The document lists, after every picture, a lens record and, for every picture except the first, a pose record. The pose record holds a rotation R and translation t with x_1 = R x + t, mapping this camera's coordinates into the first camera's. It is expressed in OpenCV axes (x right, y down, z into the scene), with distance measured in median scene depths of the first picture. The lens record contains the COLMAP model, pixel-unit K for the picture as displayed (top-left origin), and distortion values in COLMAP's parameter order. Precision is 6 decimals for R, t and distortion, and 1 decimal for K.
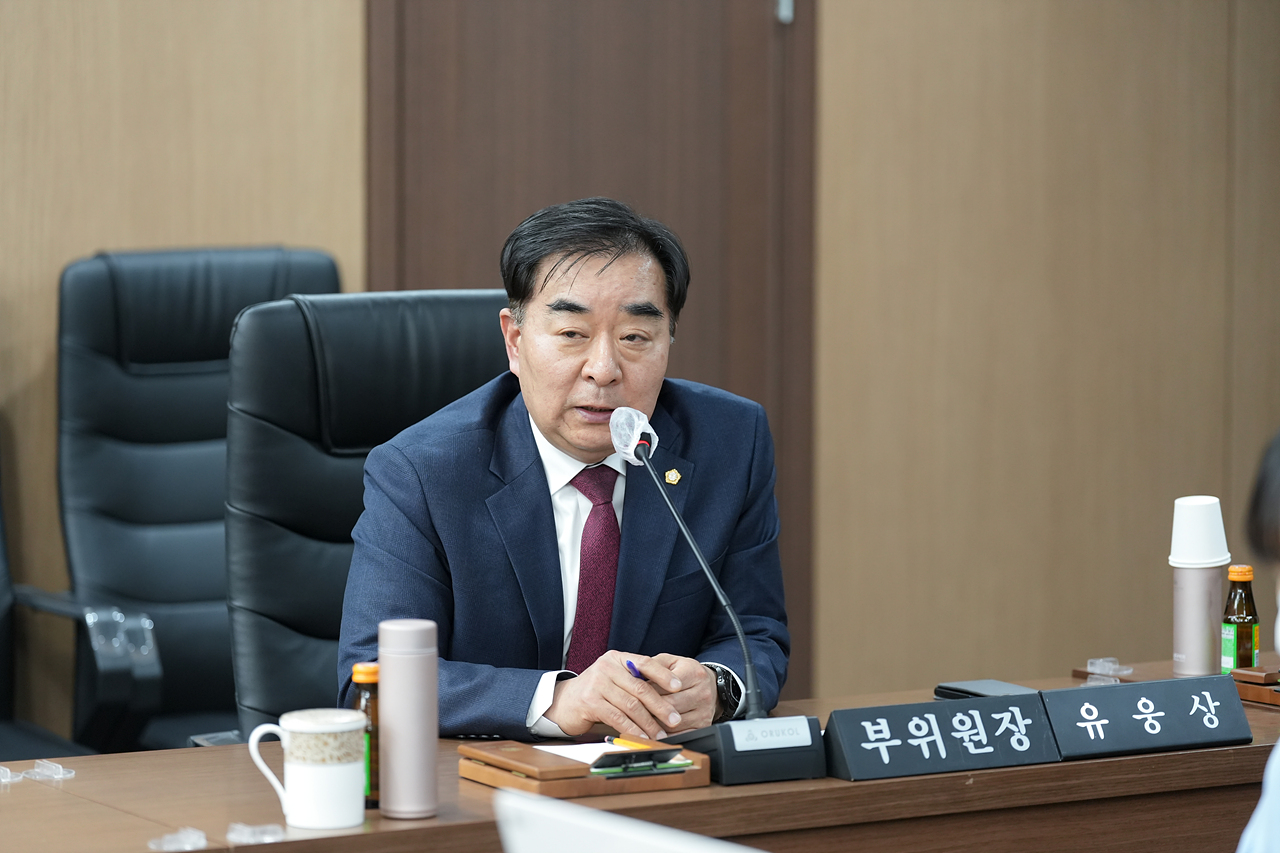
lens RADIAL K [[4872.8, 0, 640.0], [0, 4872.8, 426.5], [0, 0, 1]] dist [0.137918, -22.366979]
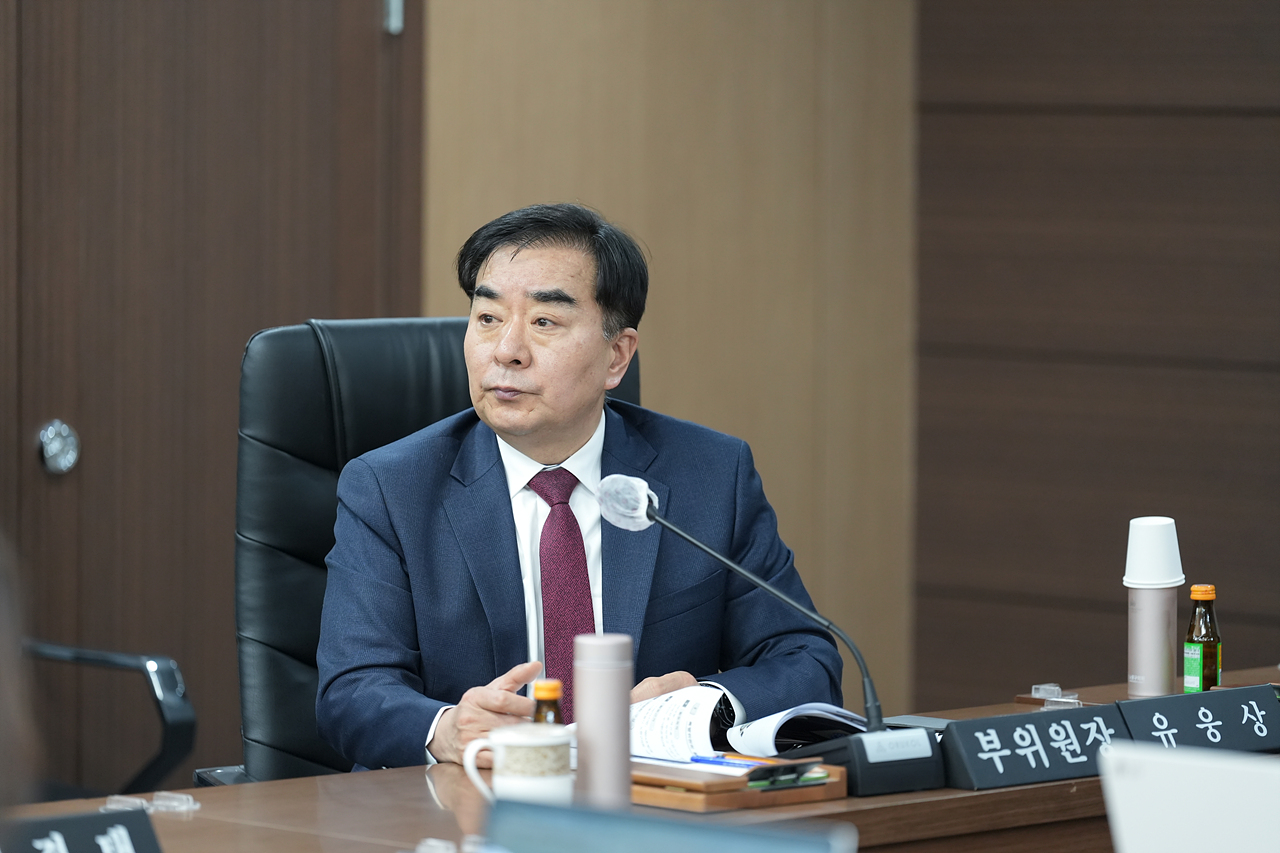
lens RADIAL K [[6073.5, 0, 640.0], [0, 6073.5, 426.5], [0, 0, 1]] dist [-0.240224, -13.632040]
pose [[0.974215, -0.010563, 0.225373, -0.299060], [0.014376, 0.999780, -0.015282, 0.015152], [-0.225162, 0.018127, 0.974153, -0.204906]]
